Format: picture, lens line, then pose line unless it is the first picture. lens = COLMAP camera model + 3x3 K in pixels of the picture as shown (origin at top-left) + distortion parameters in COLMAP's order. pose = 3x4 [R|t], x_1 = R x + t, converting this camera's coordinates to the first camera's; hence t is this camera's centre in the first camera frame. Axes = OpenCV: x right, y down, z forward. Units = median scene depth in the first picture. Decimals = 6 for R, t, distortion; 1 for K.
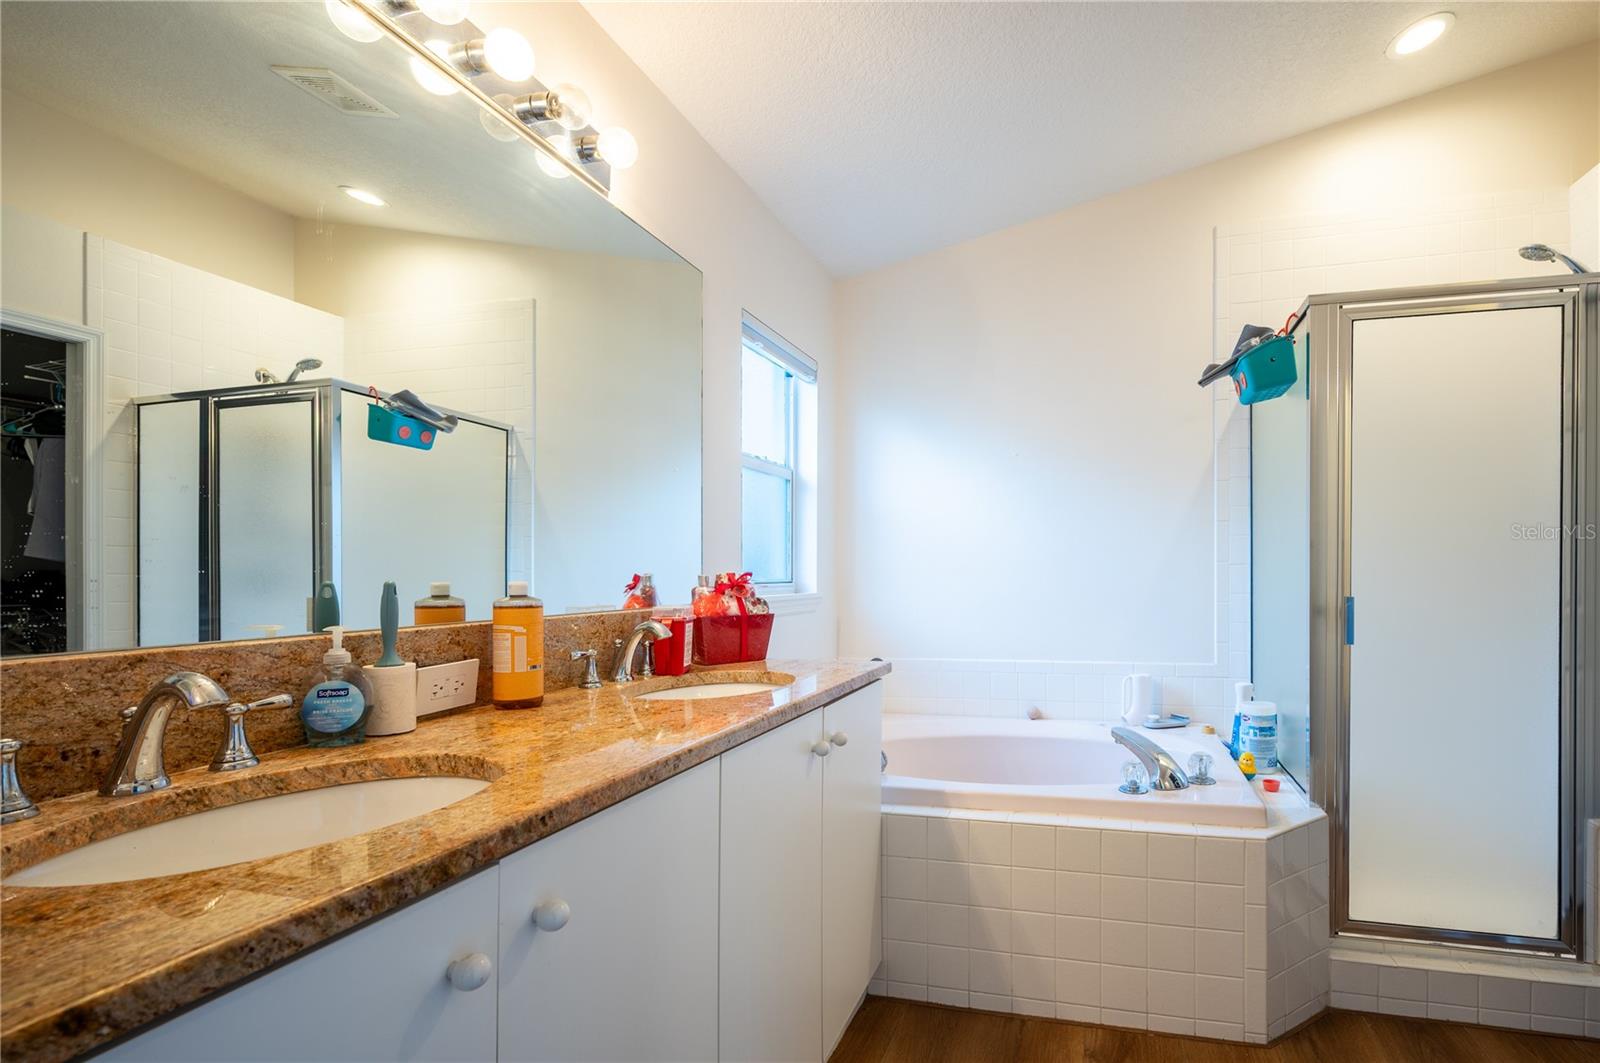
lens RADIAL K [[814.1, 0, 801.4], [0, 814.1, 563.2], [0, 0, 1]] dist [-0.002787, -0.000846]
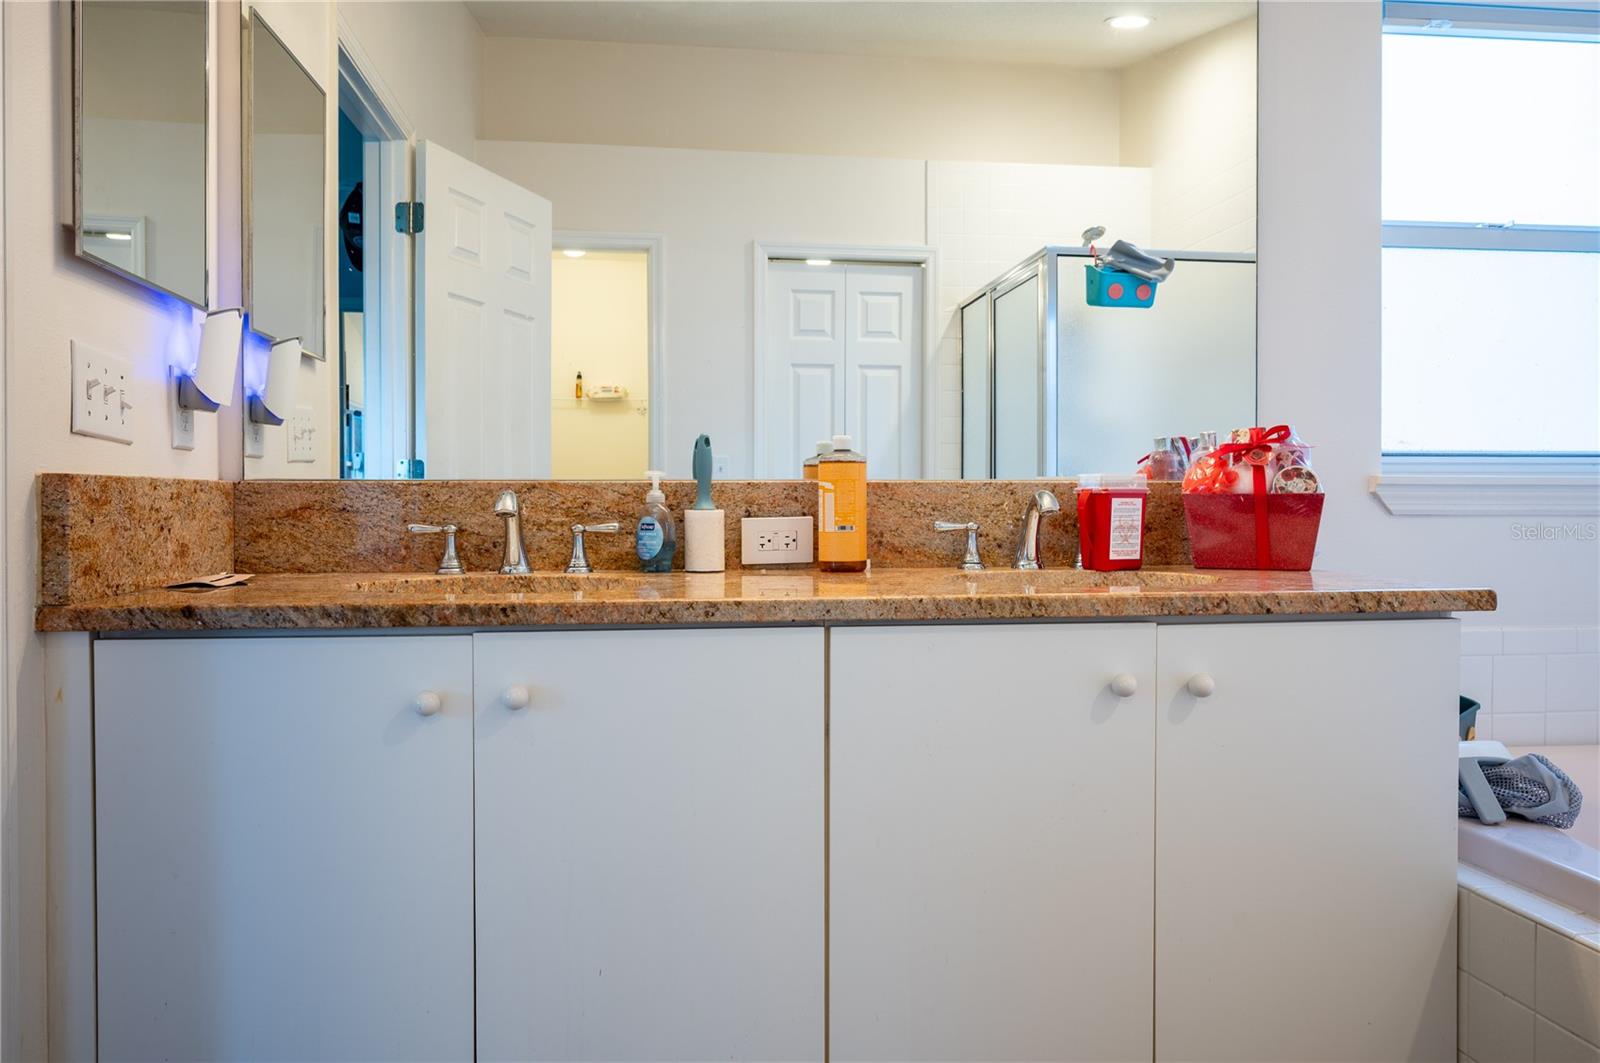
lens RADIAL K [[1088.1, 0, 800.0], [0, 1088.1, 531.5], [0, 0, 1]] dist [-0.004712, -0.001364]
pose [[0.355588, 0.029862, -0.934166, 0.763315], [-0.004819, 0.999535, 0.030118, 0.091938], [0.934630, -0.006208, 0.355566, 0.503998]]
